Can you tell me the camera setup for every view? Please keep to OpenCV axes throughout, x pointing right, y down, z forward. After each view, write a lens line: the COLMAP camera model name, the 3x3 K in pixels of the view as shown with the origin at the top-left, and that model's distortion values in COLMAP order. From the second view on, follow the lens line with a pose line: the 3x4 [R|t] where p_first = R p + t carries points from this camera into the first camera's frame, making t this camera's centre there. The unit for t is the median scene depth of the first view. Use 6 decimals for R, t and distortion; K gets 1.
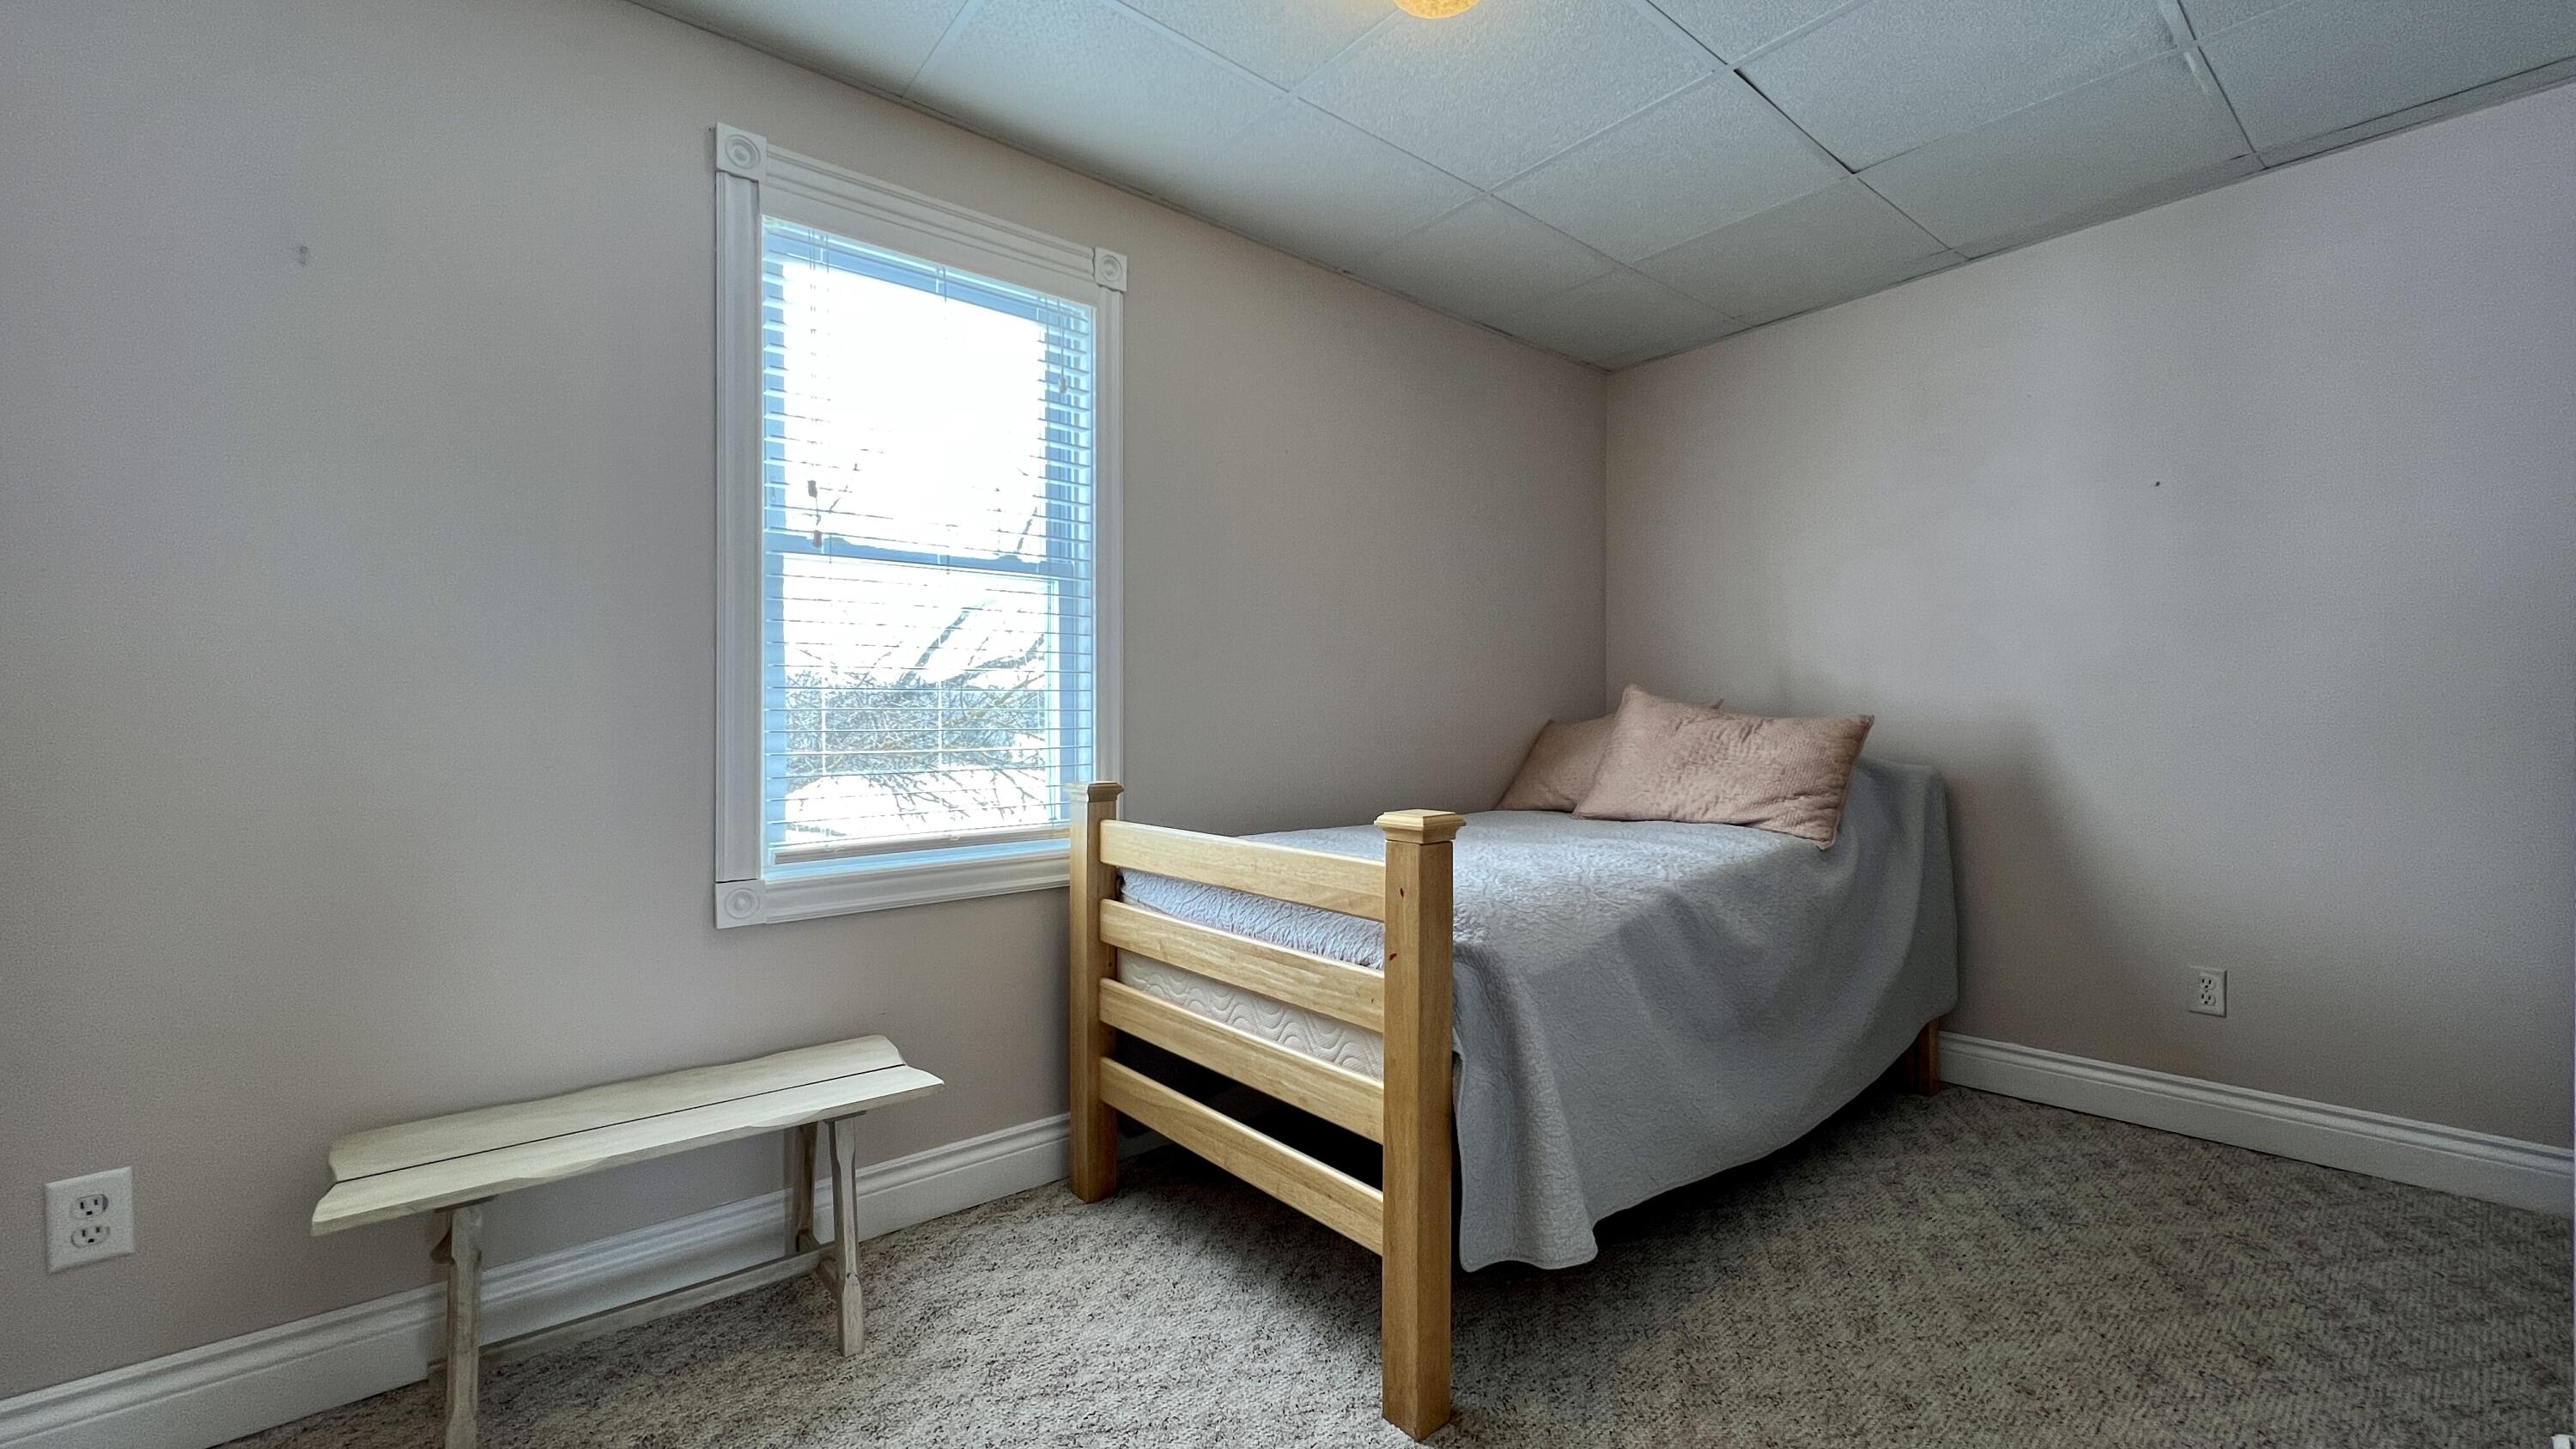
lens RADIAL K [[1030.3, 0, 1282.0], [0, 1030.3, 723.3], [0, 0, 1]] dist [0.000630, 0.000210]
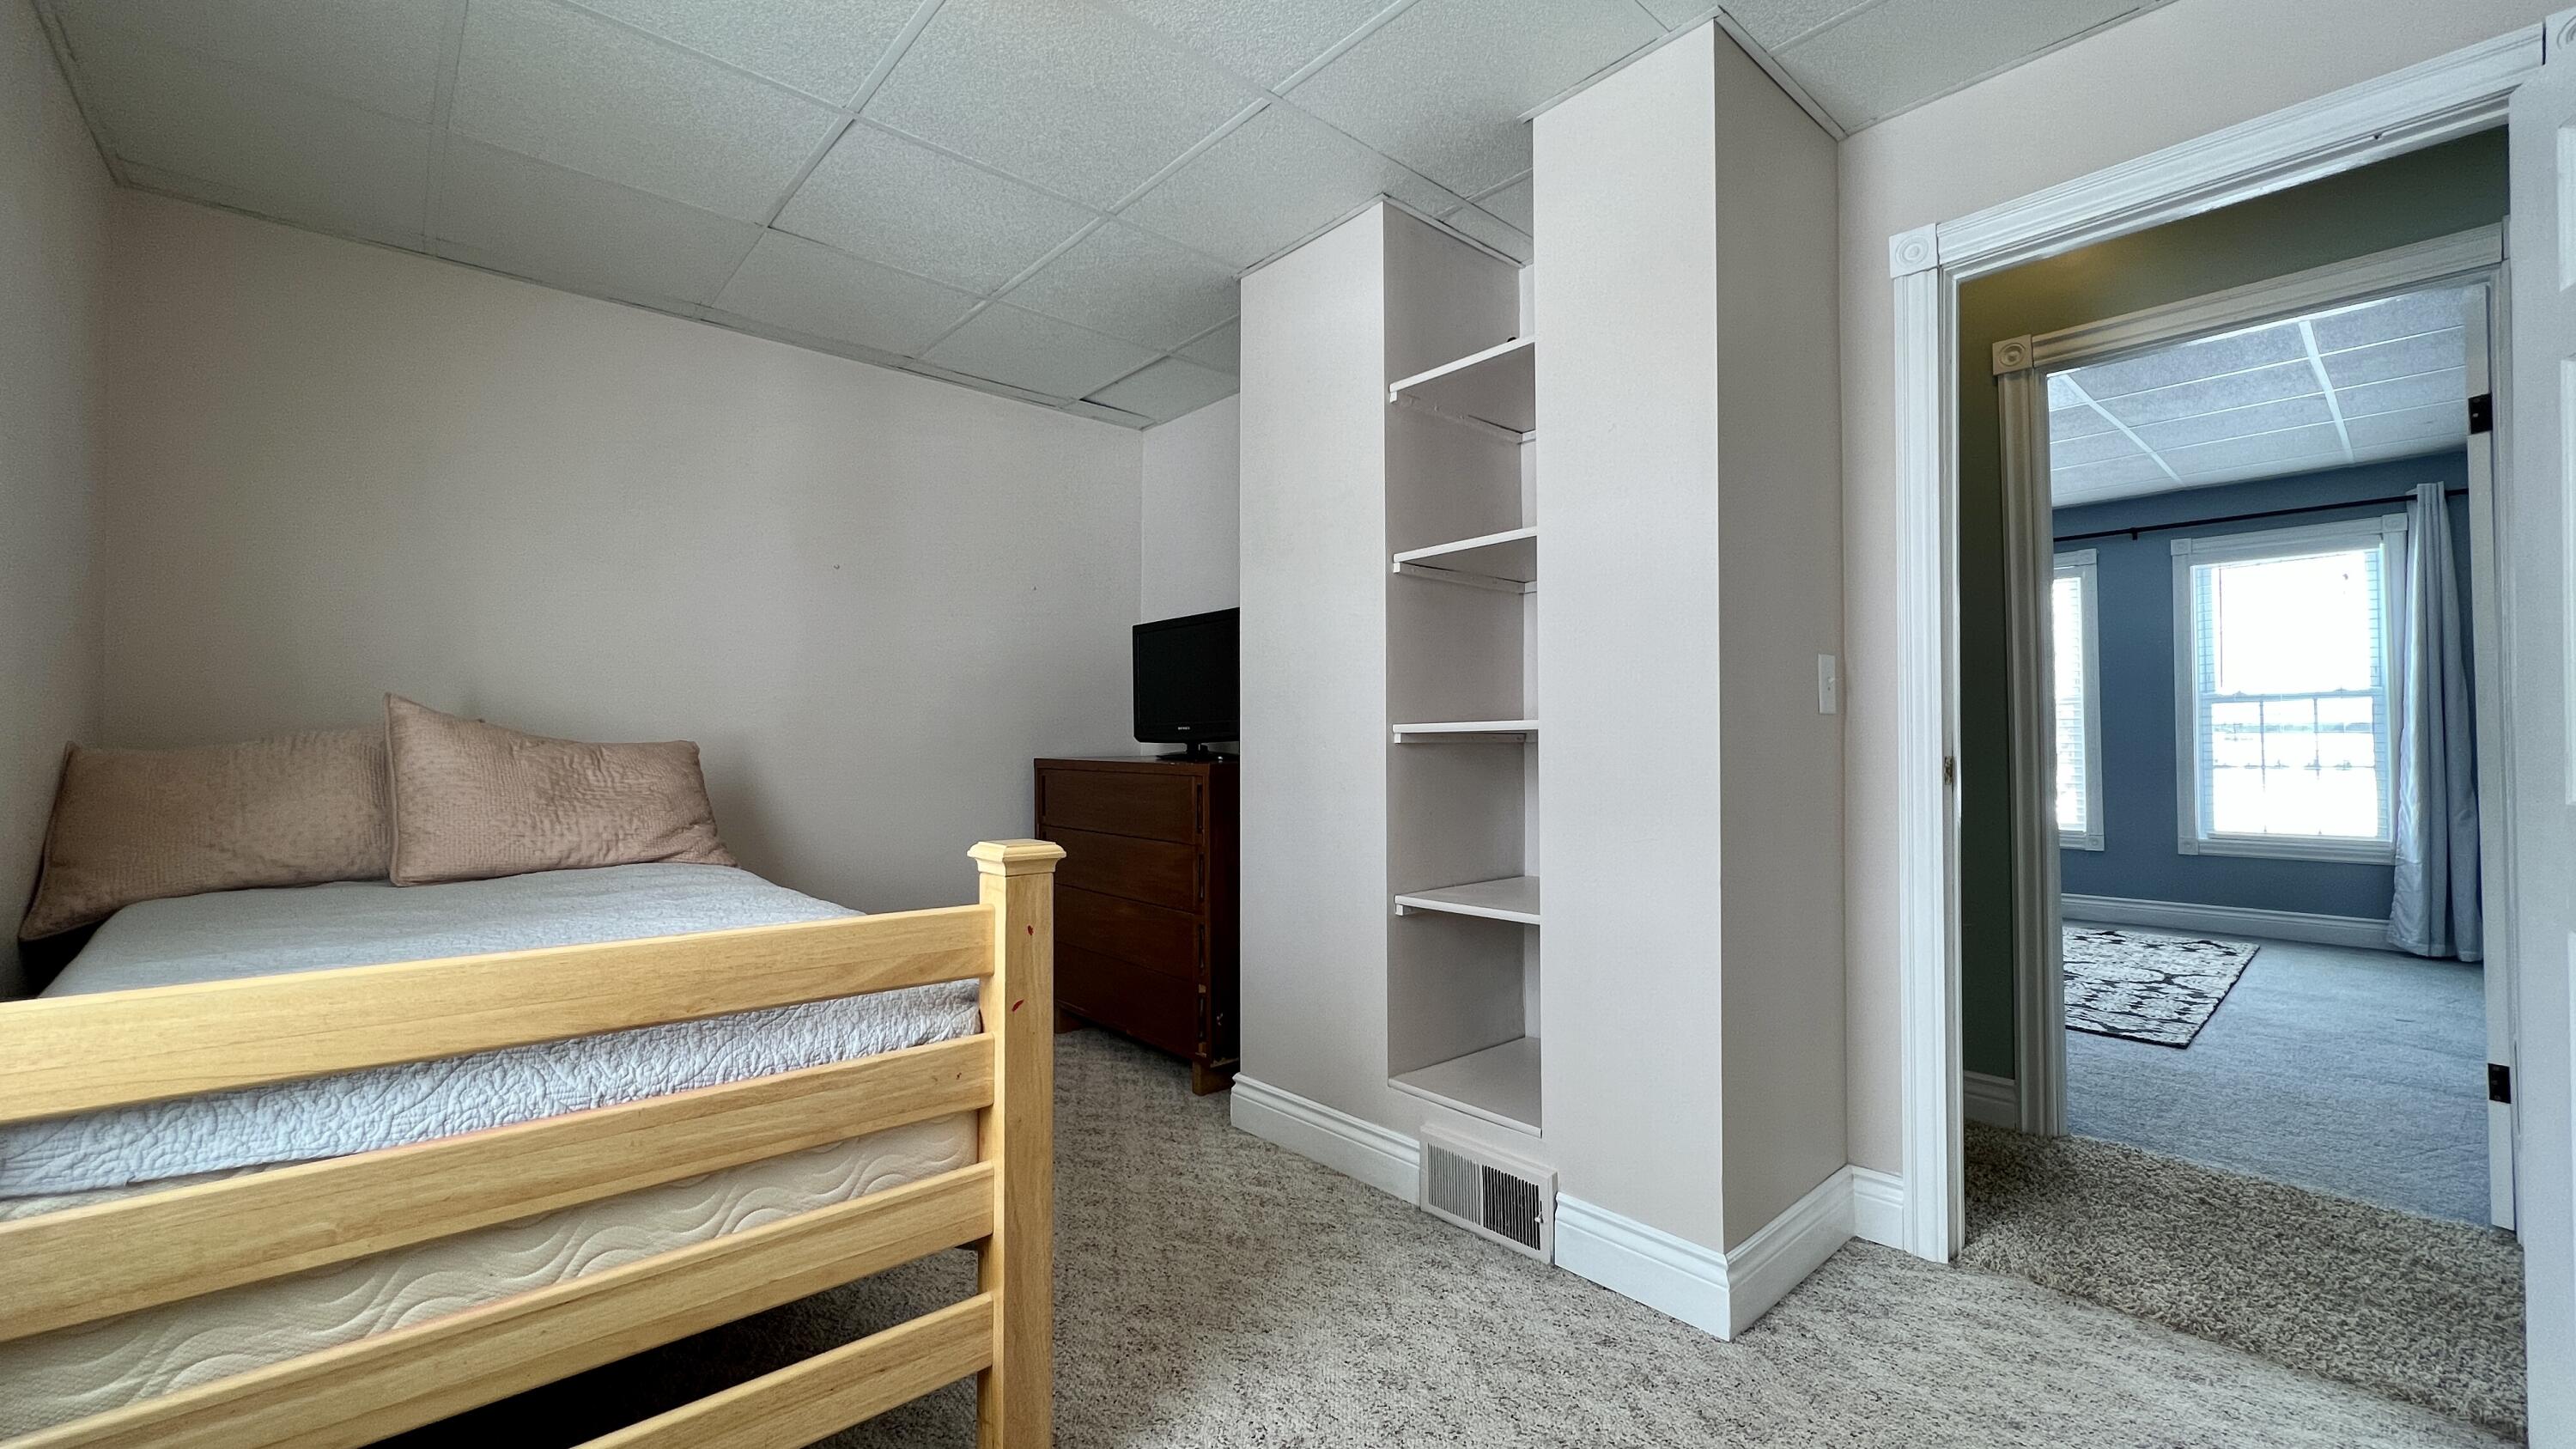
lens RADIAL K [[1030.3, 0, 1289.8], [0, 1030.3, 731.6], [0, 0, 1]] dist [0.000630, 0.000210]
pose [[-0.035035, 0.022041, 0.999143, -0.476697], [0.002421, 0.999756, -0.021969, 0.006228], [-0.999383, 0.001650, -0.035079, 0.477980]]
